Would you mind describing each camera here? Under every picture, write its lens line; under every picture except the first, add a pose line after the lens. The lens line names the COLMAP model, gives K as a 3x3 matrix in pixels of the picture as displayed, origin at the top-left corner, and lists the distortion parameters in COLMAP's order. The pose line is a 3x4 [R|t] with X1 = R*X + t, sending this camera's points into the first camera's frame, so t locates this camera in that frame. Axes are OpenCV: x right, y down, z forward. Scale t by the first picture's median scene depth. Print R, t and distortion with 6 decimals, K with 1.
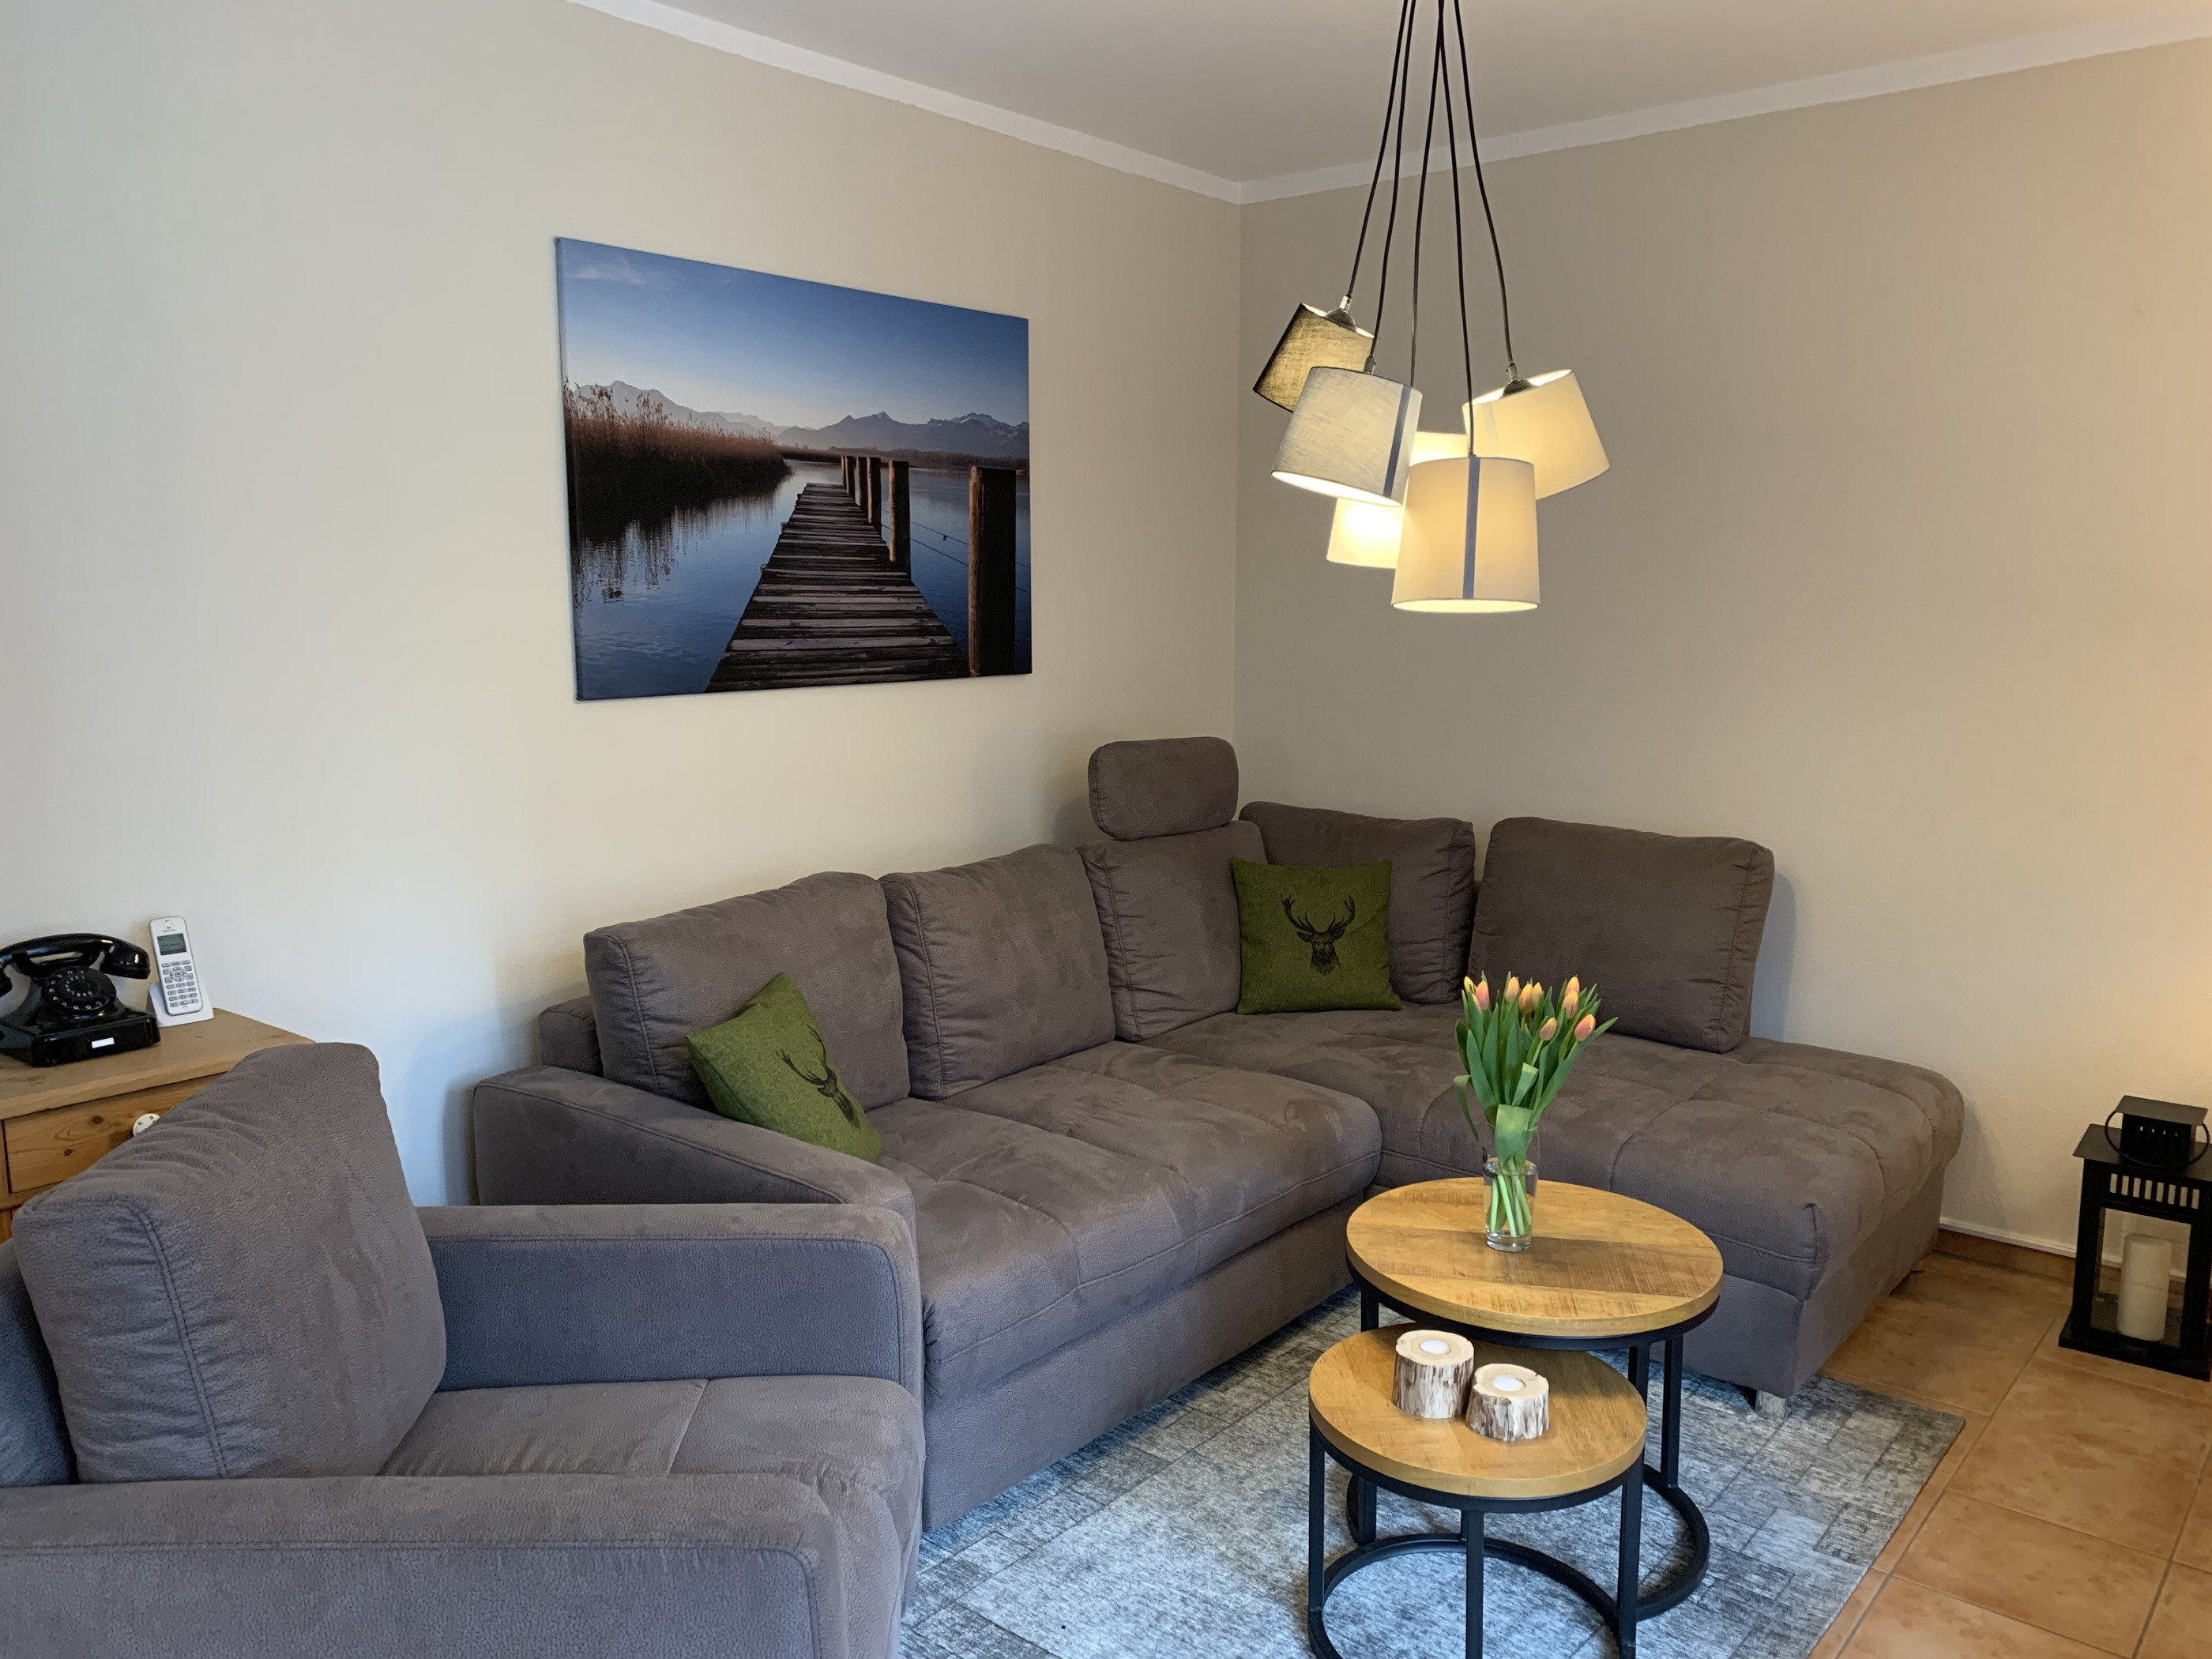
lens RADIAL K [[1699.6, 0, 1107.7], [0, 1699.6, 828.1], [0, 0, 1]] dist [0.028067, -0.032477]
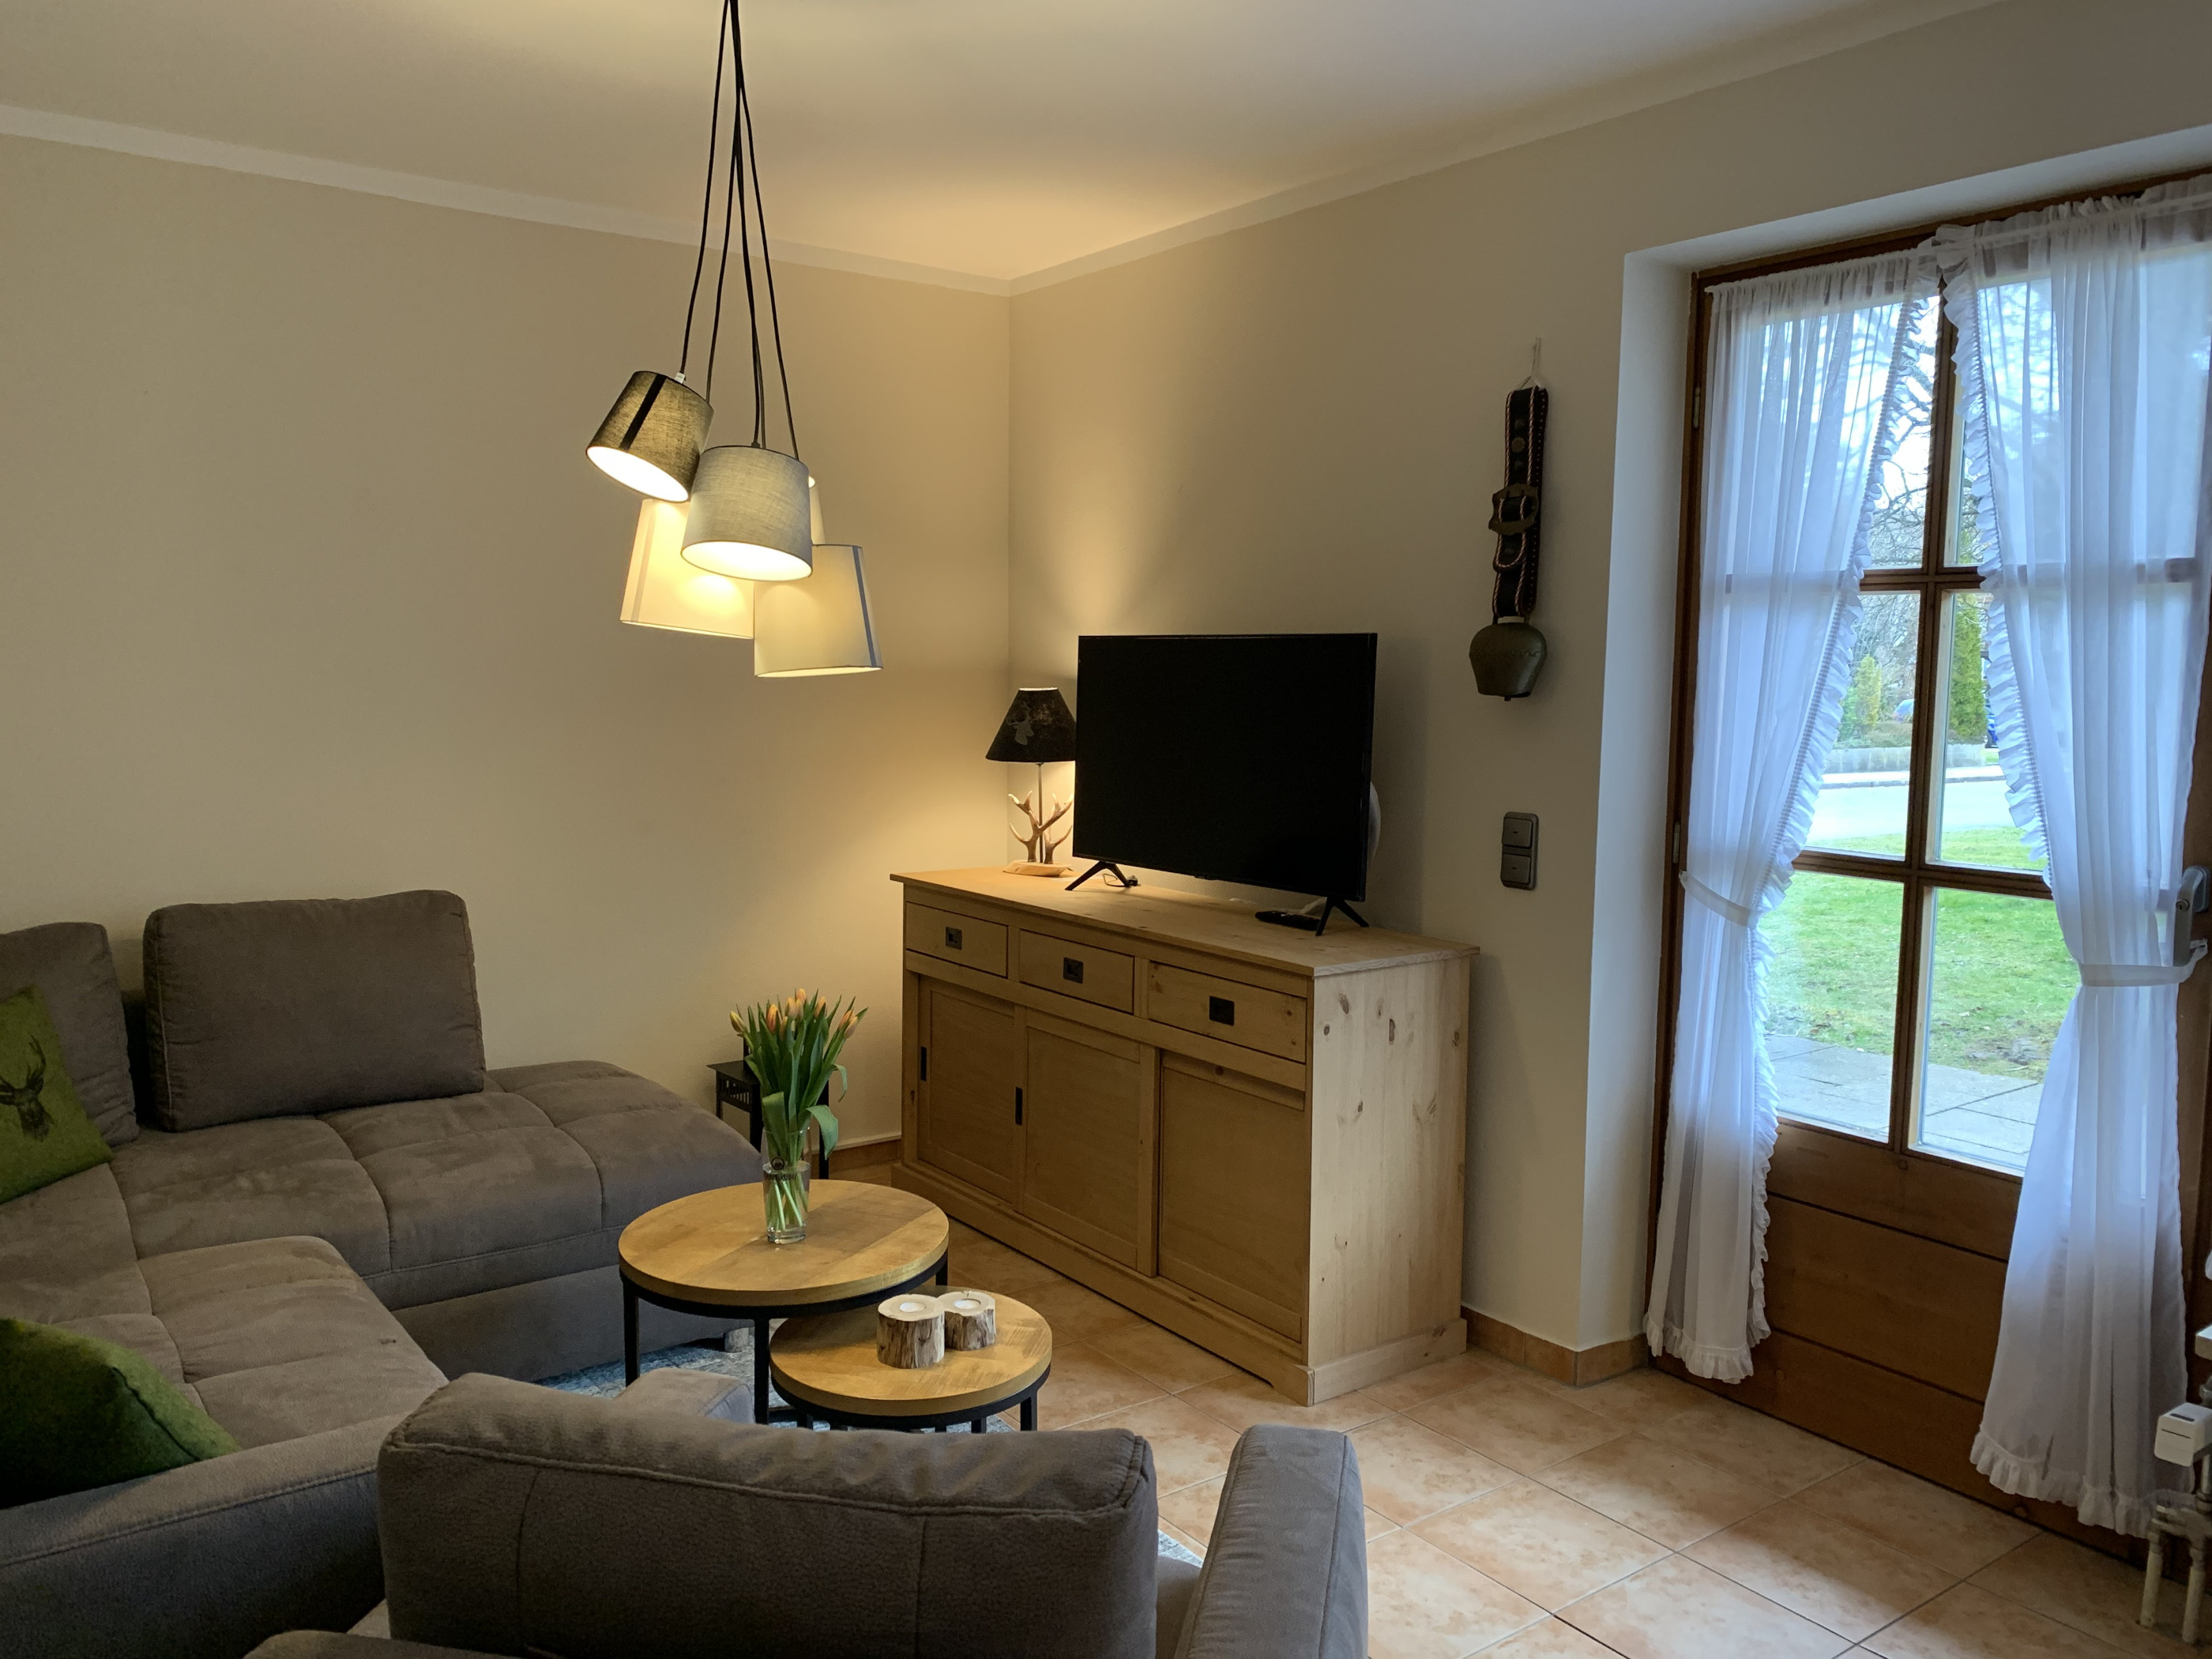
lens RADIAL K [[1699.6, 0, 1110.8], [0, 1699.6, 824.0], [0, 0, 1]] dist [0.028067, -0.032477]
pose [[0.210821, -0.091878, 0.973197, -0.746484], [0.122809, 0.990174, 0.066877, -0.070930], [-0.969780, 0.105418, 0.220033, 0.488072]]
